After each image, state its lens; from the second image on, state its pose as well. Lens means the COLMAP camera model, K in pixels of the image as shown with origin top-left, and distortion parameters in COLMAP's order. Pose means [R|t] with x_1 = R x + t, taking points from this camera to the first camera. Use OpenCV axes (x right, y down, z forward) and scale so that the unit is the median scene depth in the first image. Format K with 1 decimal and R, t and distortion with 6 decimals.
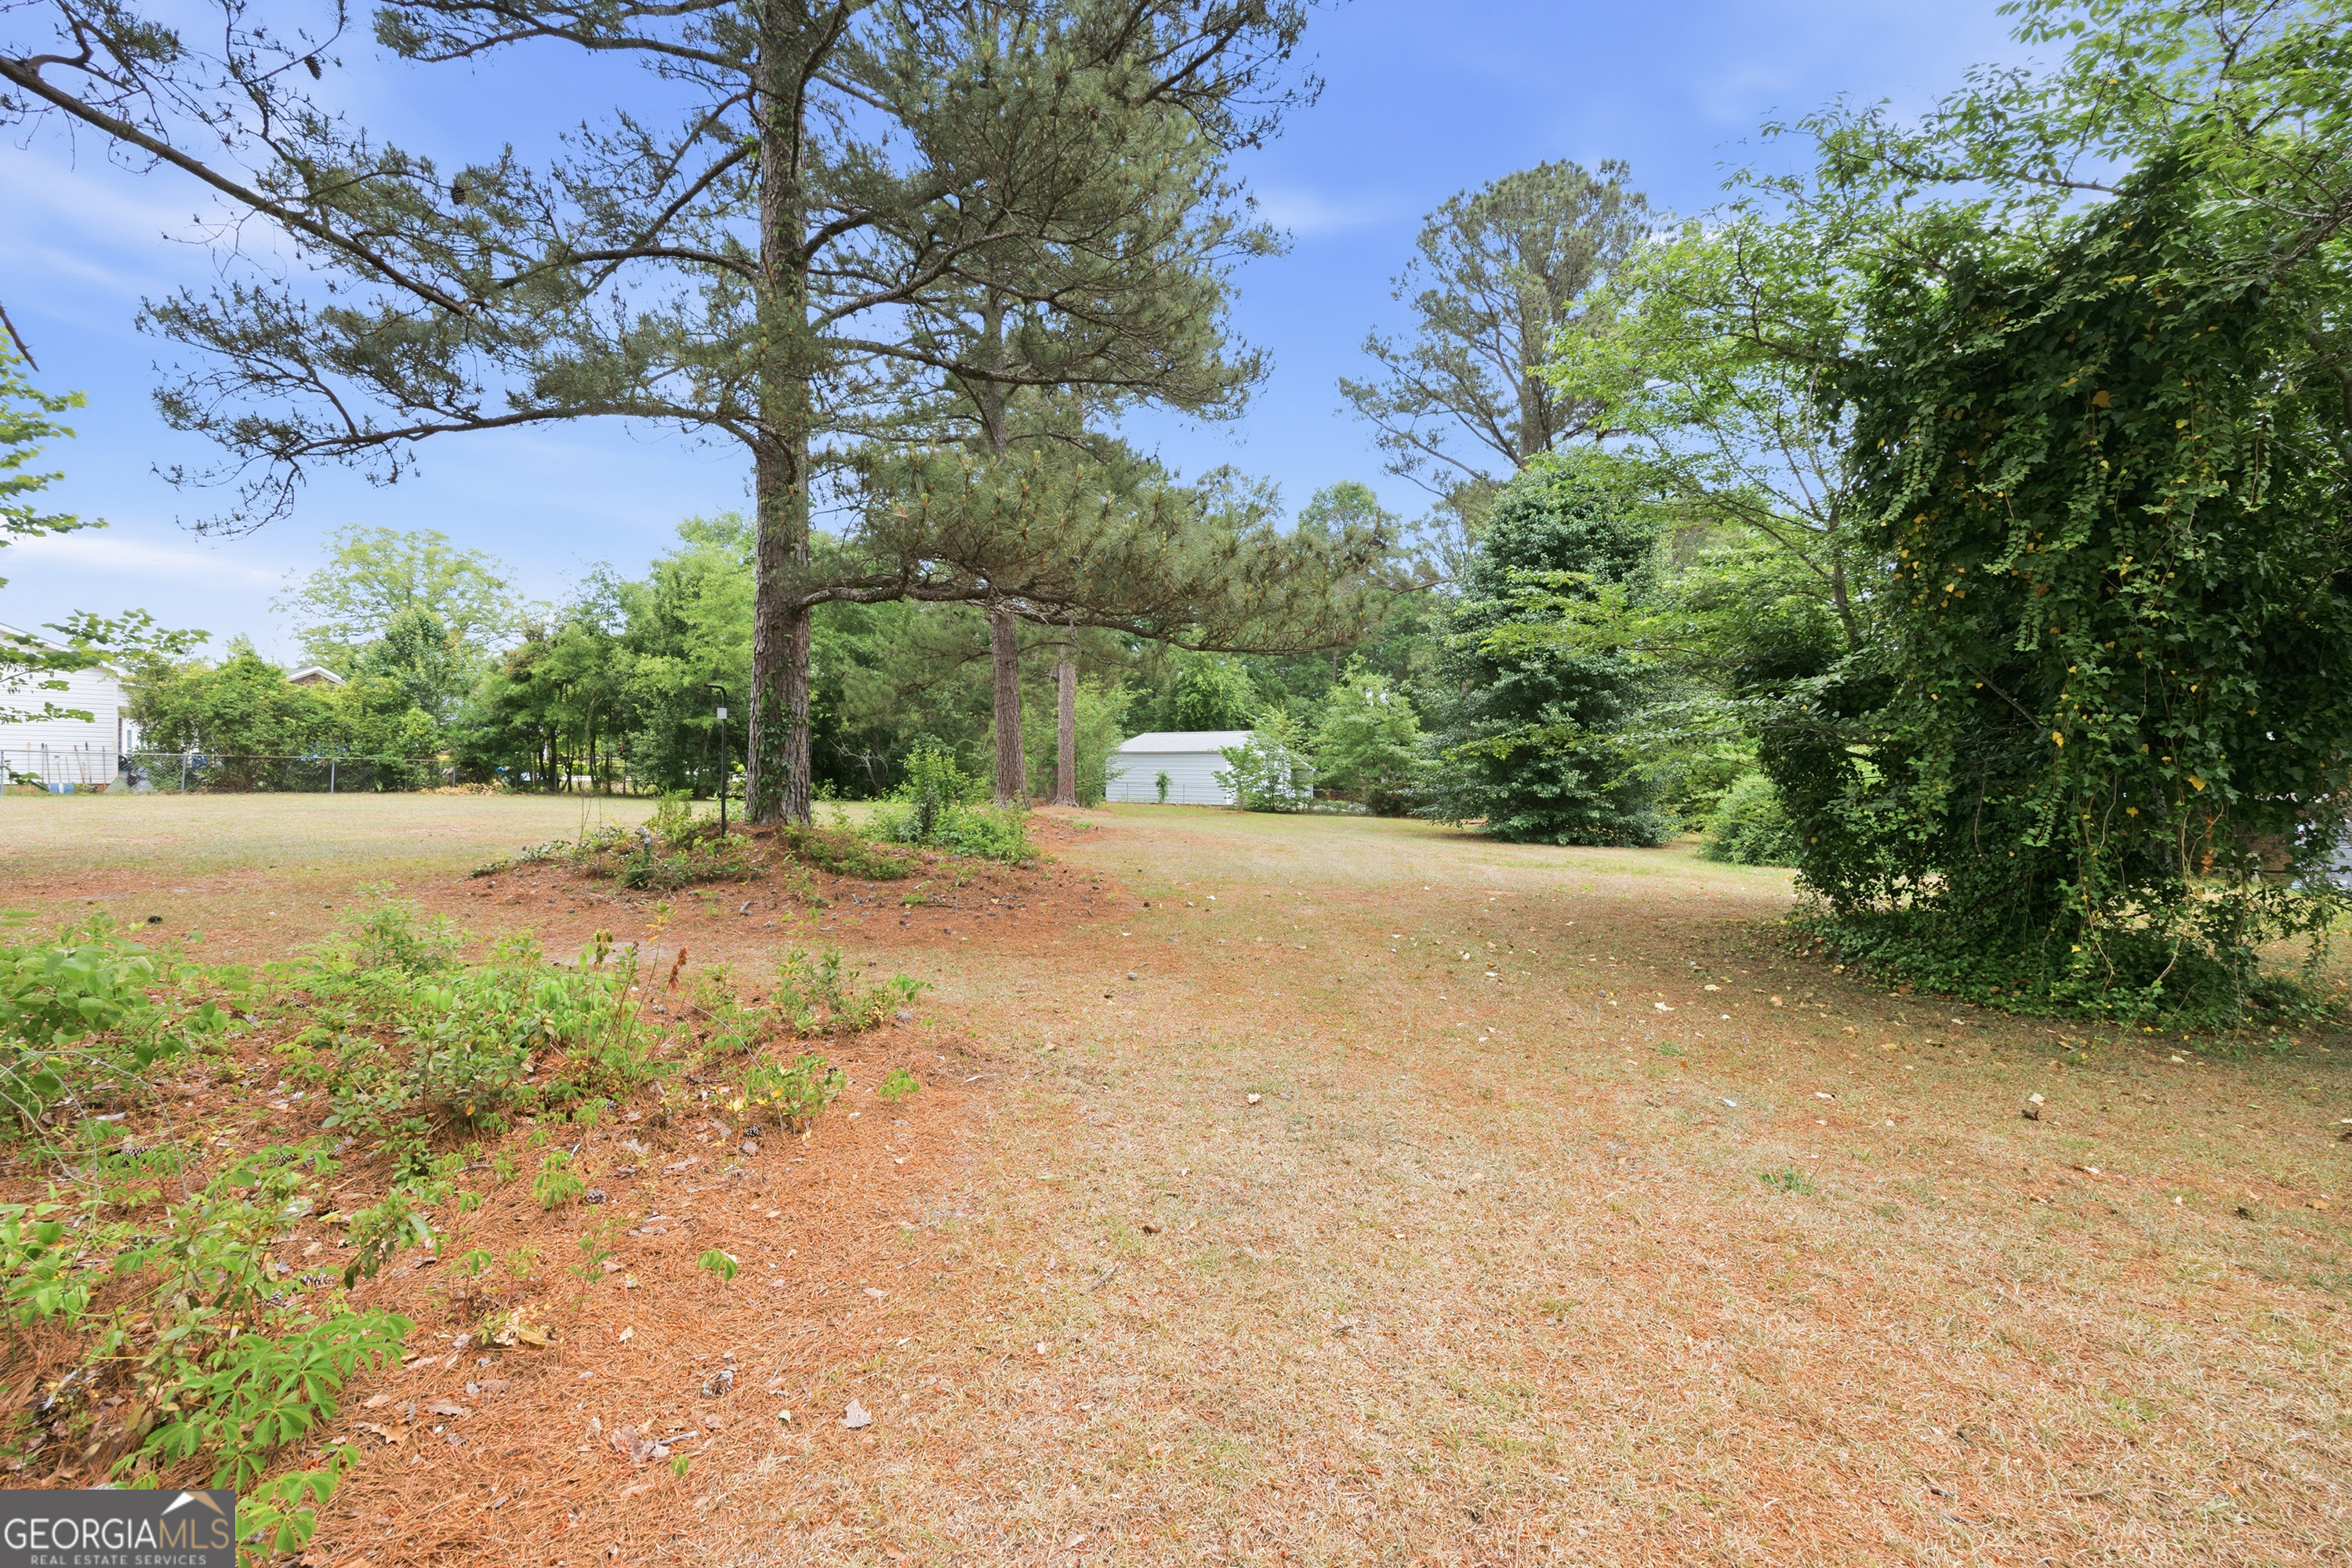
lens RADIAL K [[935.6, 0, 1168.9], [0, 935.6, 770.8], [0, 0, 1]] dist [0.007287, 0.000041]
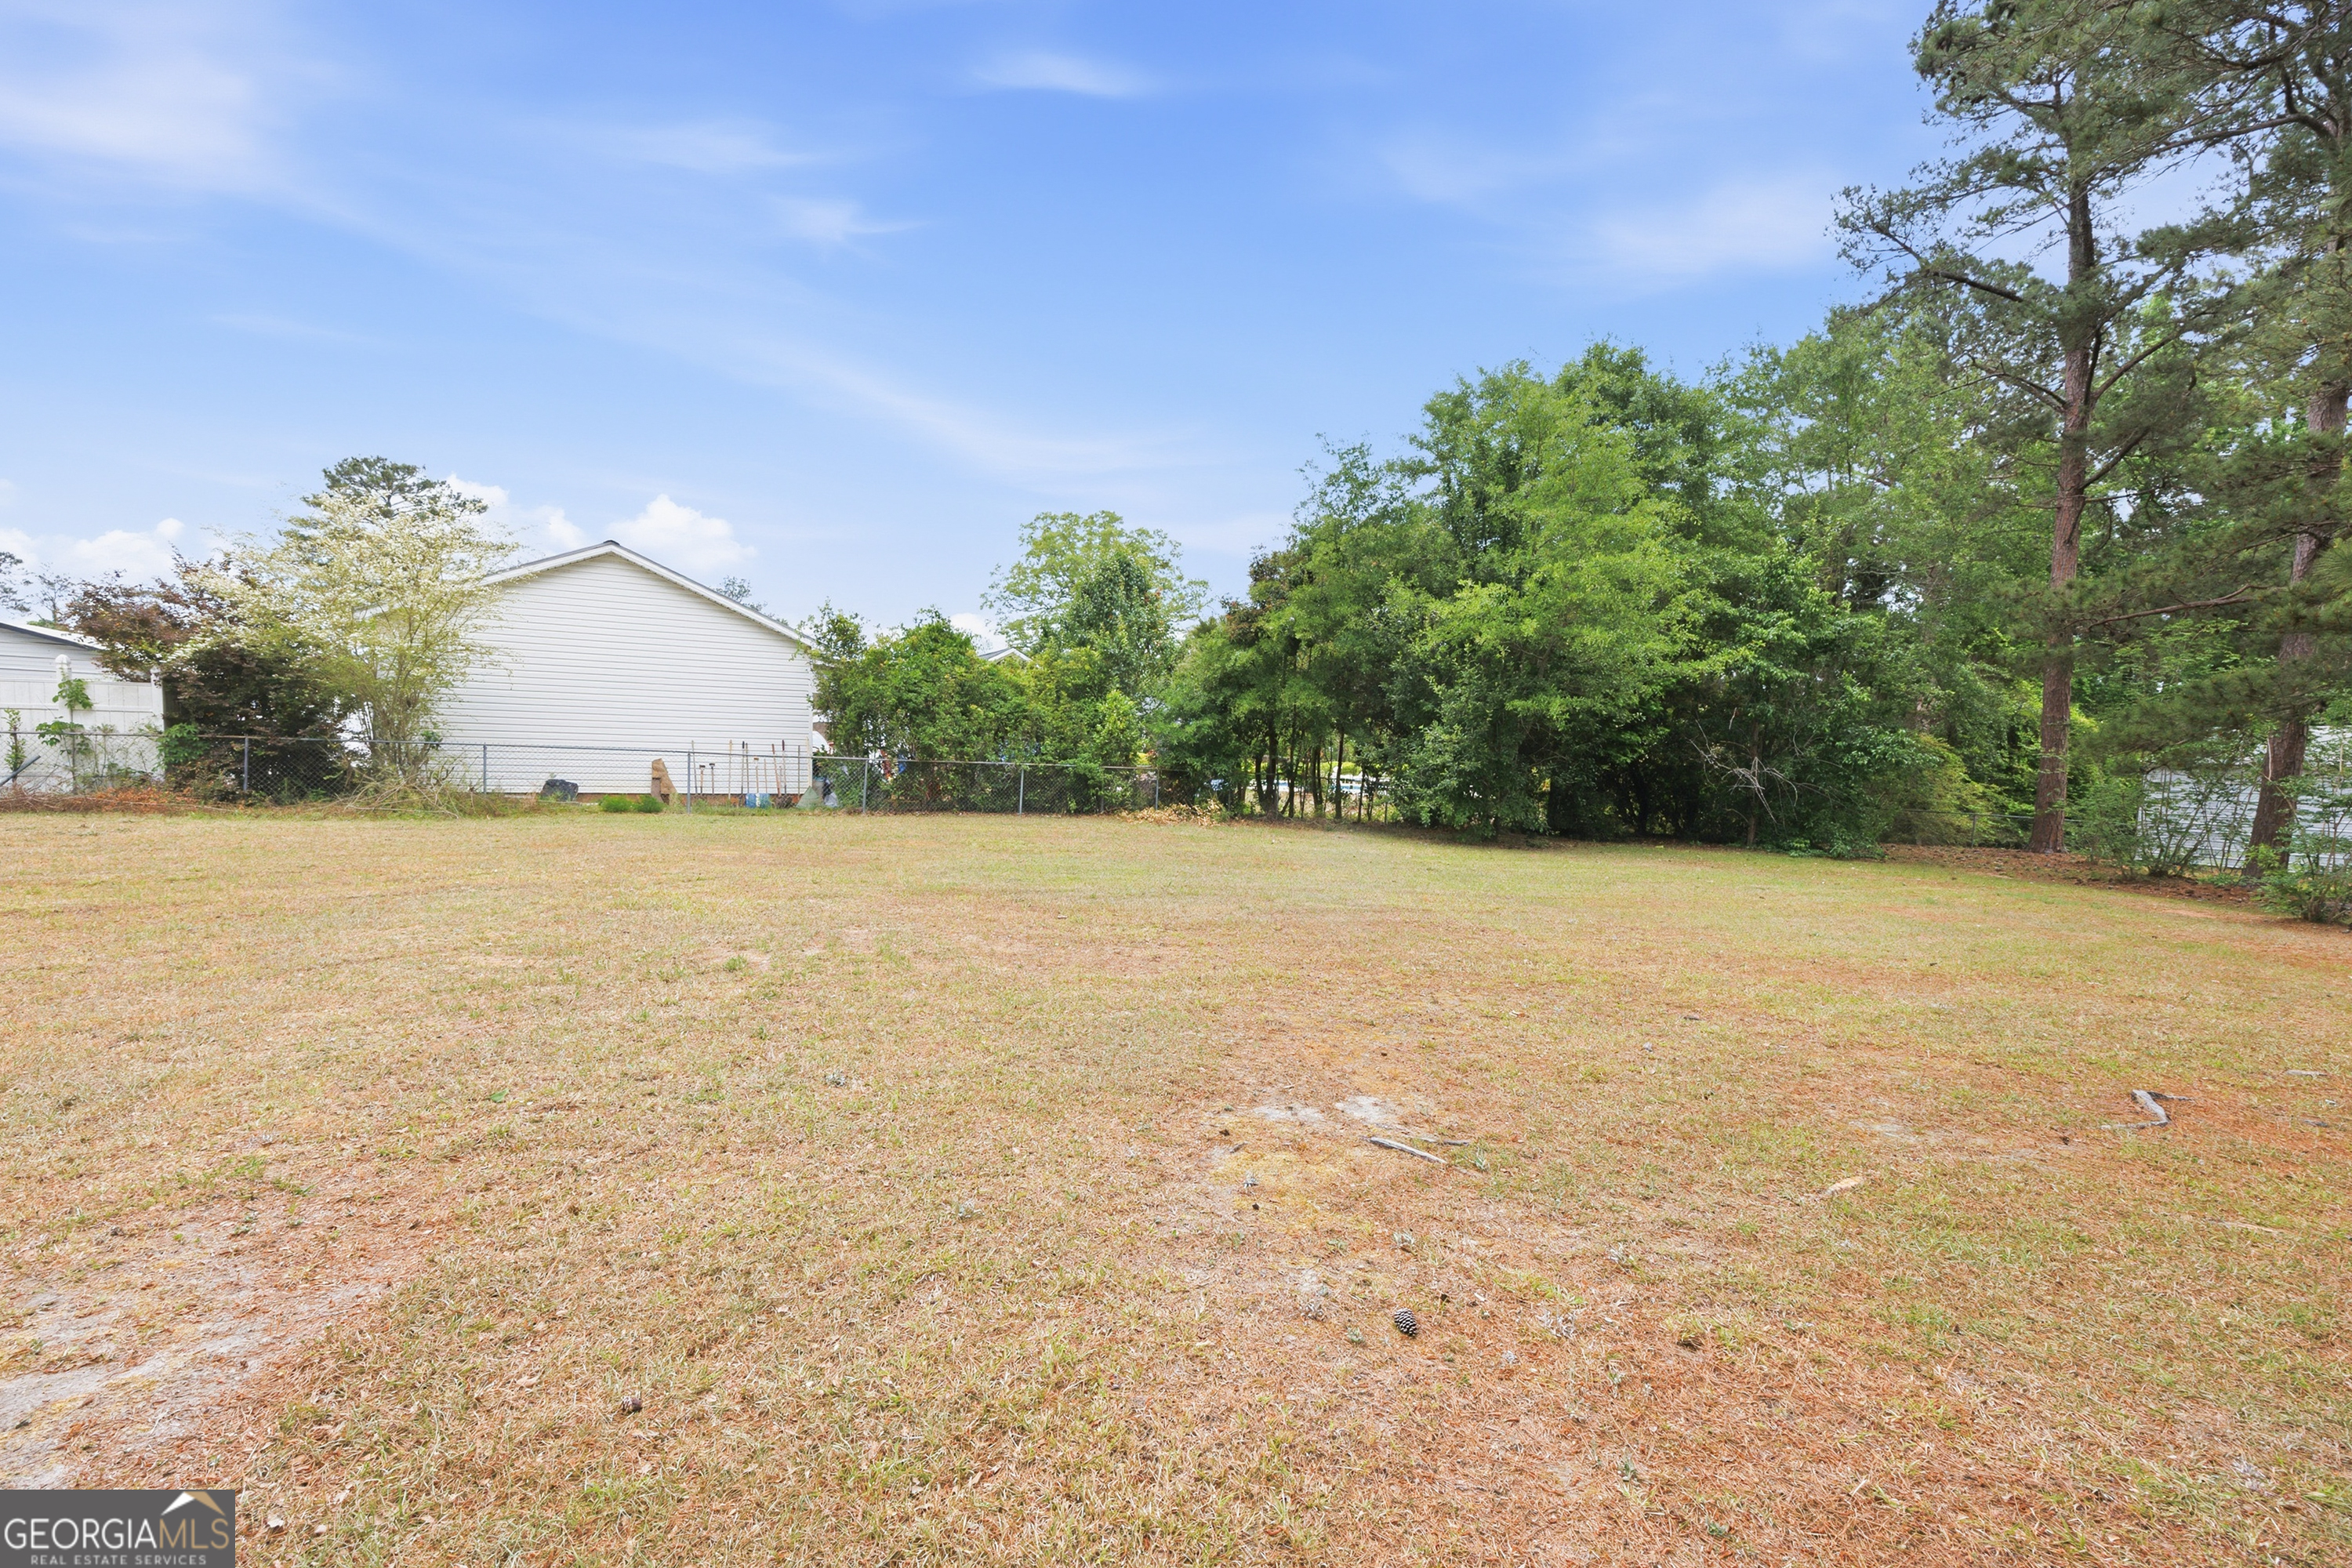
lens RADIAL K [[917.4, 0, 1163.2], [0, 917.4, 788.1], [0, 0, 1]] dist [0.000078, -0.000112]
pose [[0.845560, 0.033280, -0.532842, -0.417326], [-0.019313, 0.999309, 0.031767, -0.018187], [0.533531, -0.016570, 0.845618, 0.458079]]
